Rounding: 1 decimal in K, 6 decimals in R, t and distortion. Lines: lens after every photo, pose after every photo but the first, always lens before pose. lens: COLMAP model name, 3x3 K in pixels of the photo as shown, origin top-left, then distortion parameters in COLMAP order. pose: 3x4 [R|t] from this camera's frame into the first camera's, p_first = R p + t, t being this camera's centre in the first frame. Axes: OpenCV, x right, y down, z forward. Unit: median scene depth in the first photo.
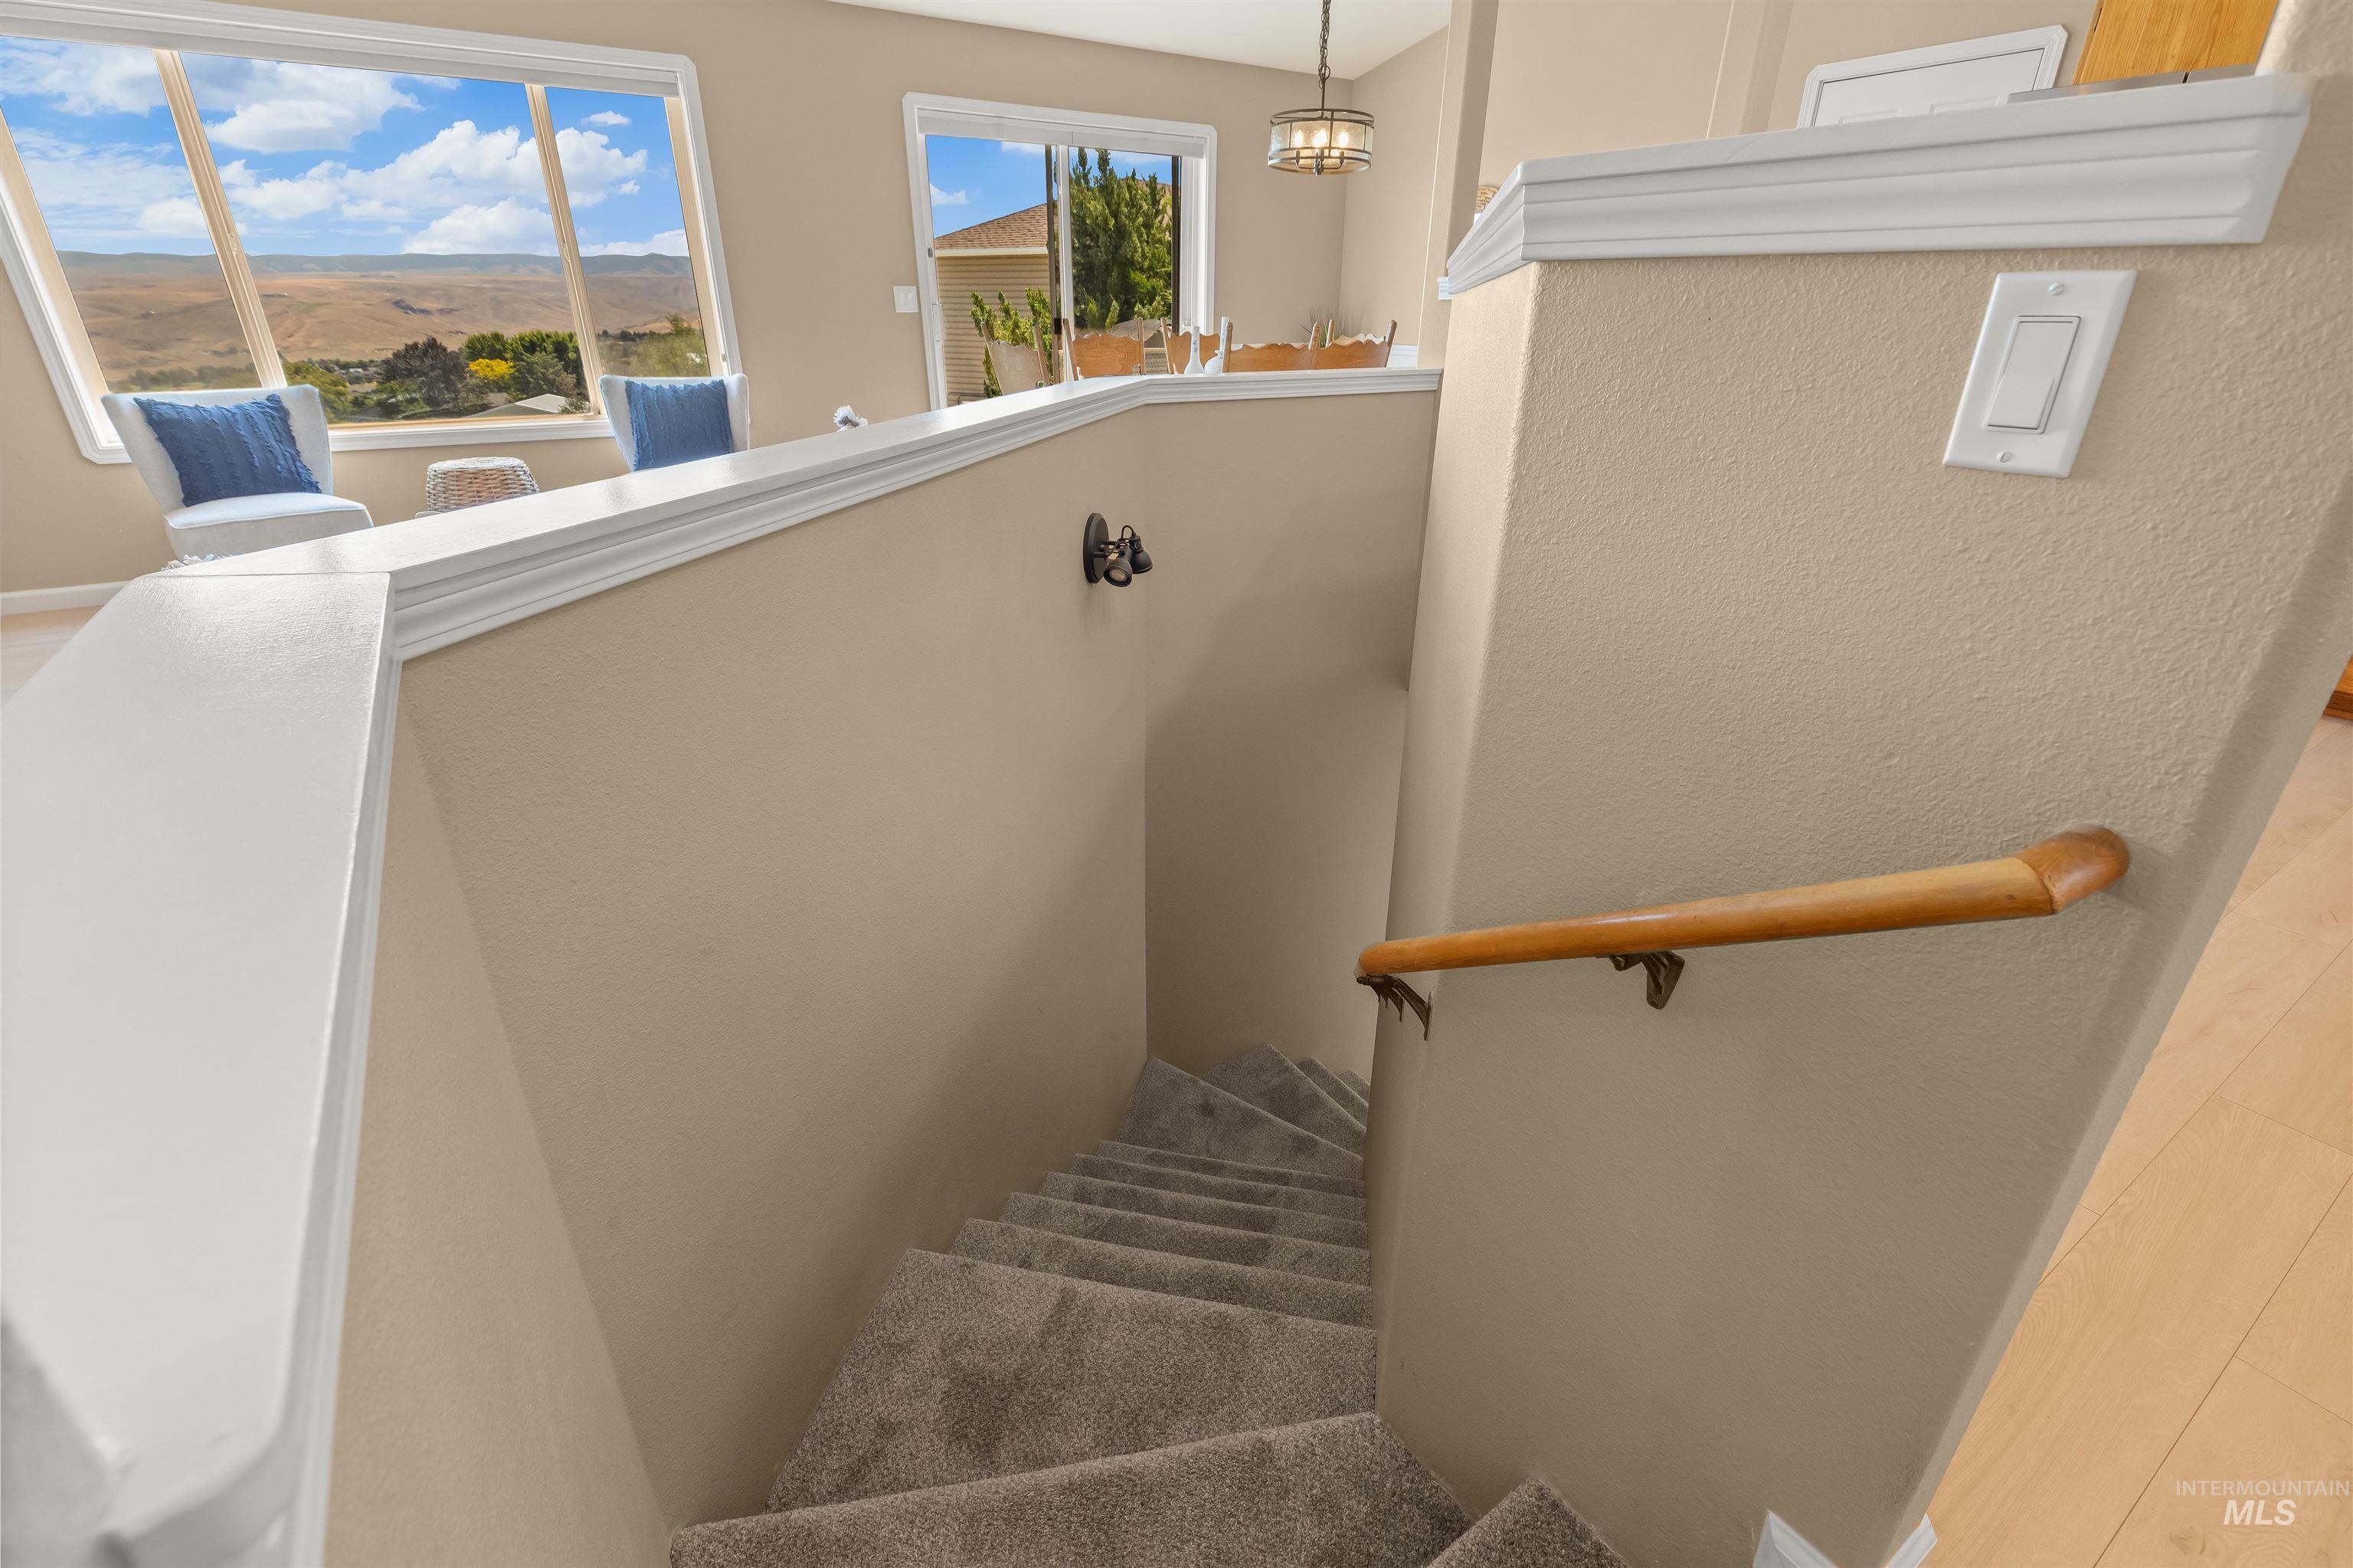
lens RADIAL K [[1057.7, 0, 1186.0], [0, 1057.7, 756.5], [0, 0, 1]] dist [0.000128, -0.001172]
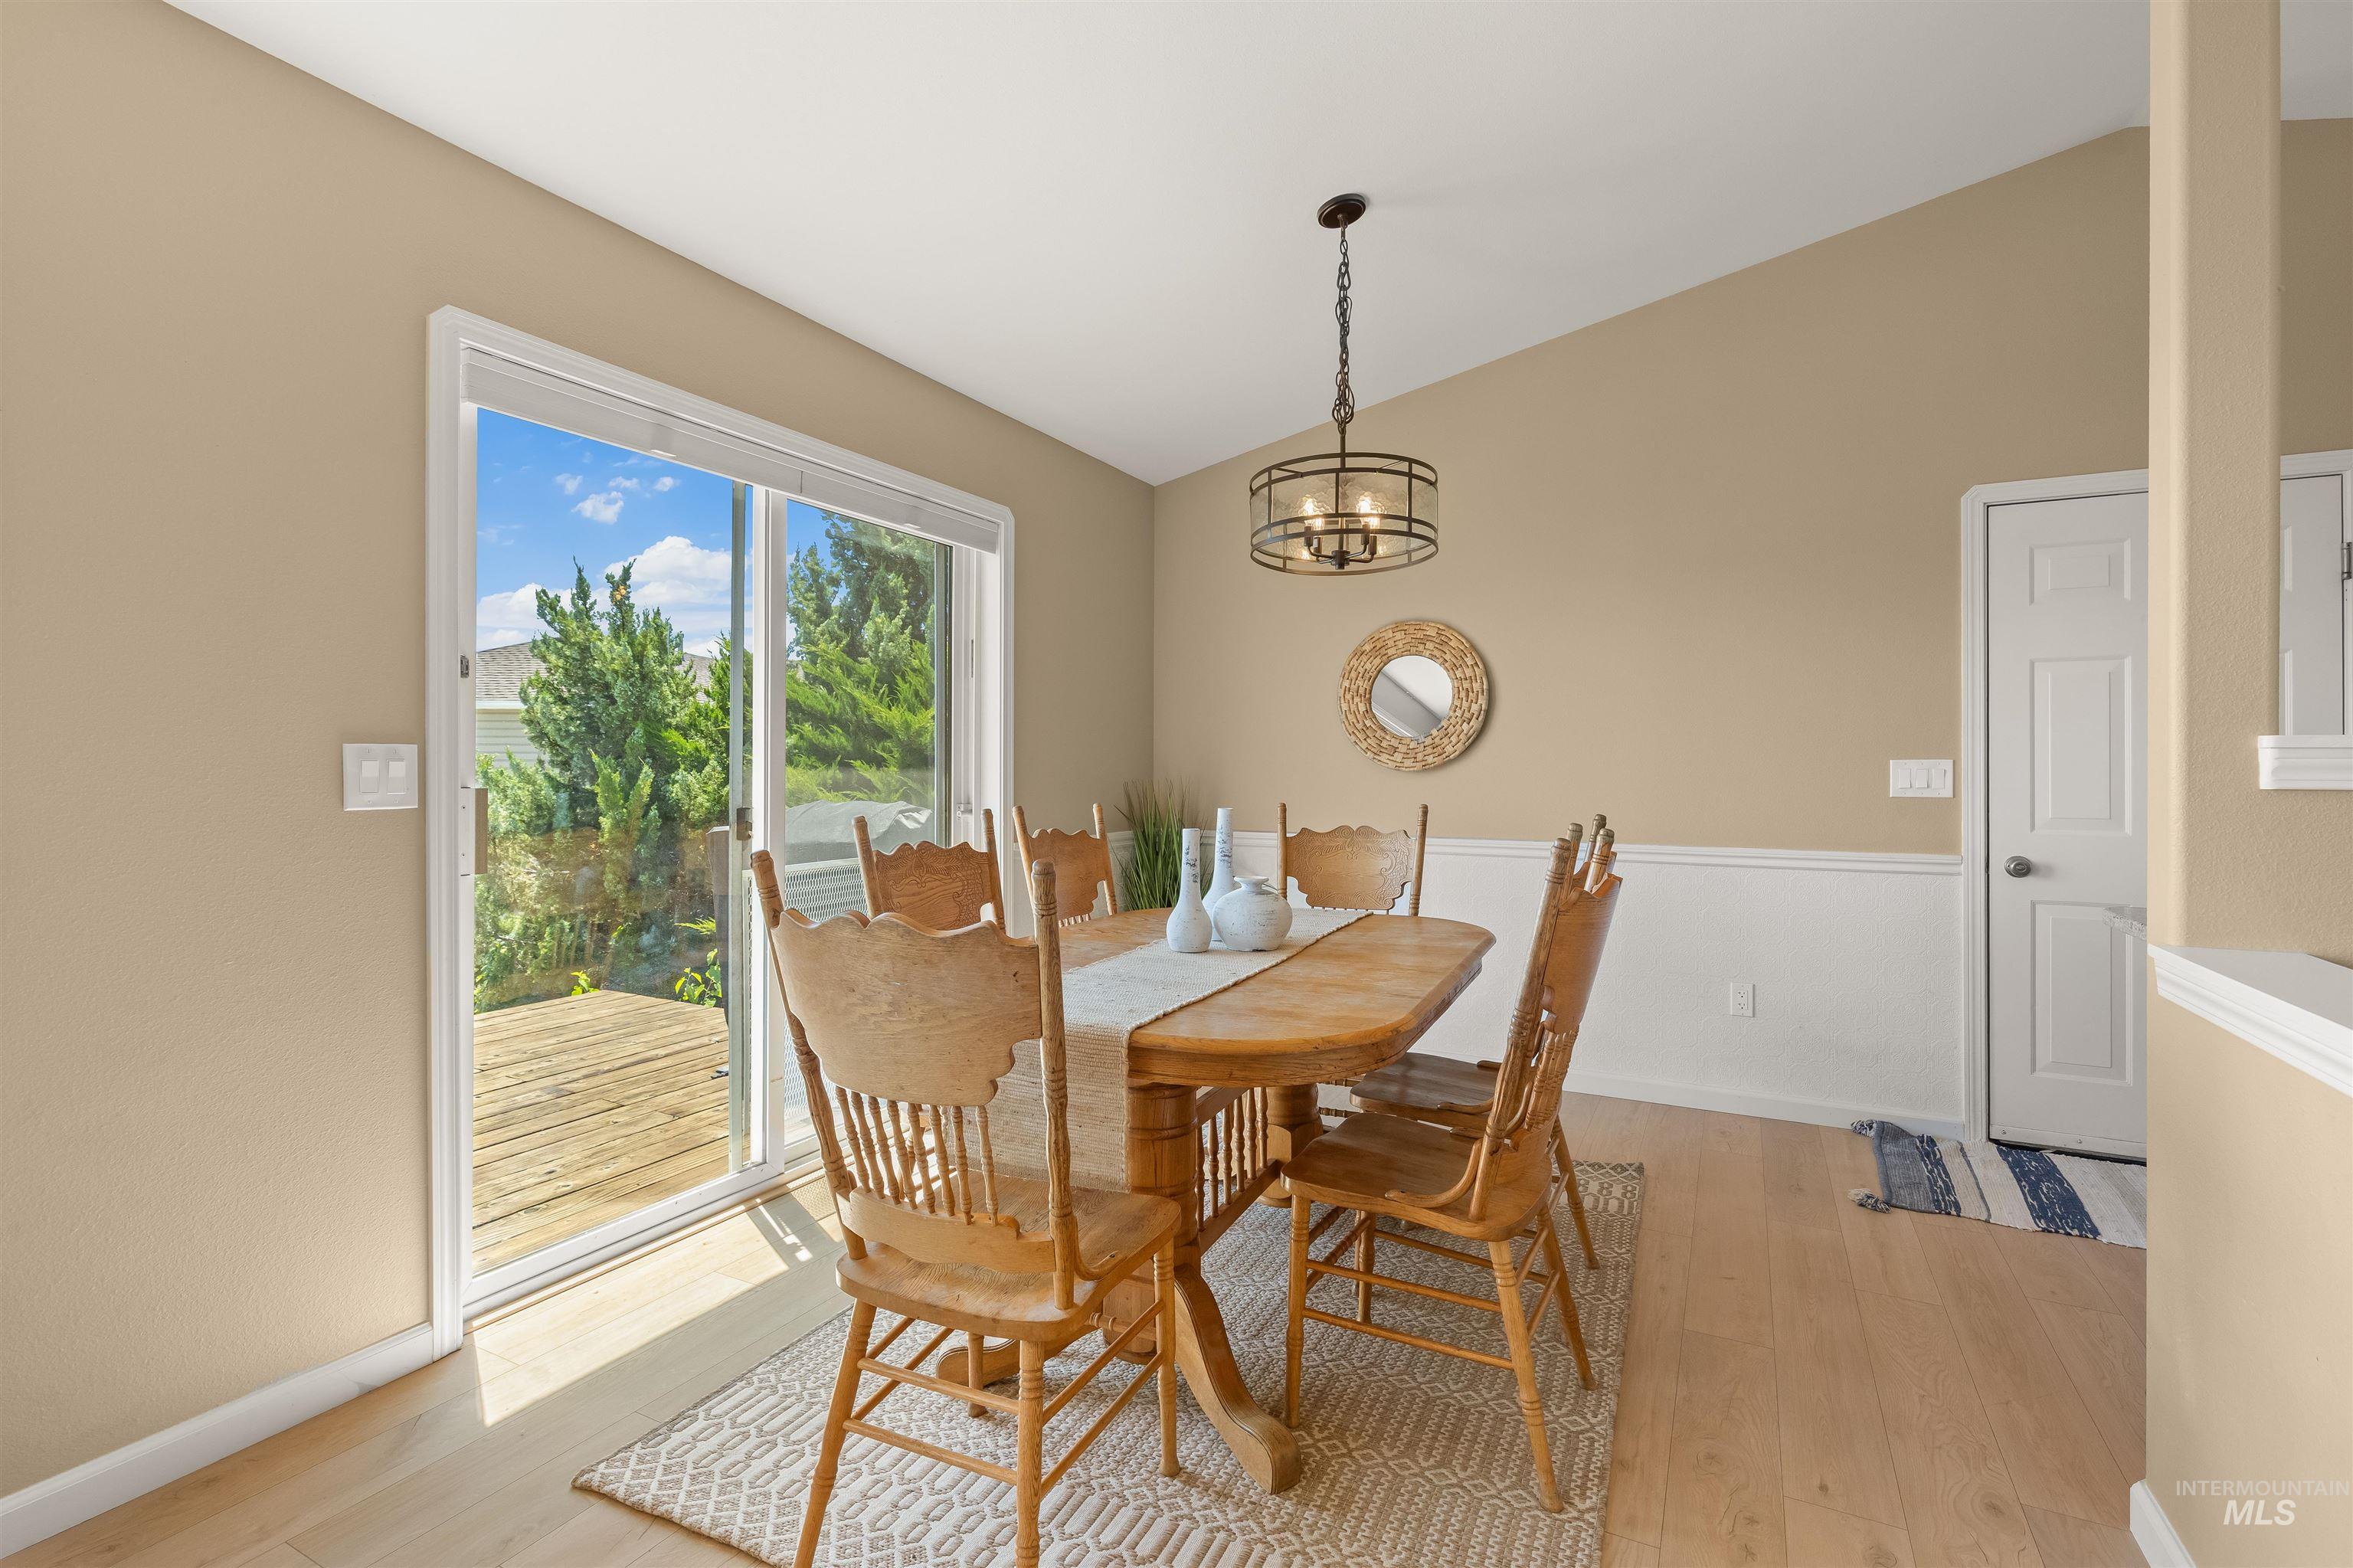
lens RADIAL K [[1057.7, 0, 1209.7], [0, 1057.7, 762.6], [0, 0, 1]] dist [0.000128, -0.001172]
pose [[0.867912, -0.001968, 0.496713, -0.175528], [0.197682, 0.918756, -0.341773, -0.227092], [-0.455686, 0.394821, 0.797789, 0.511593]]
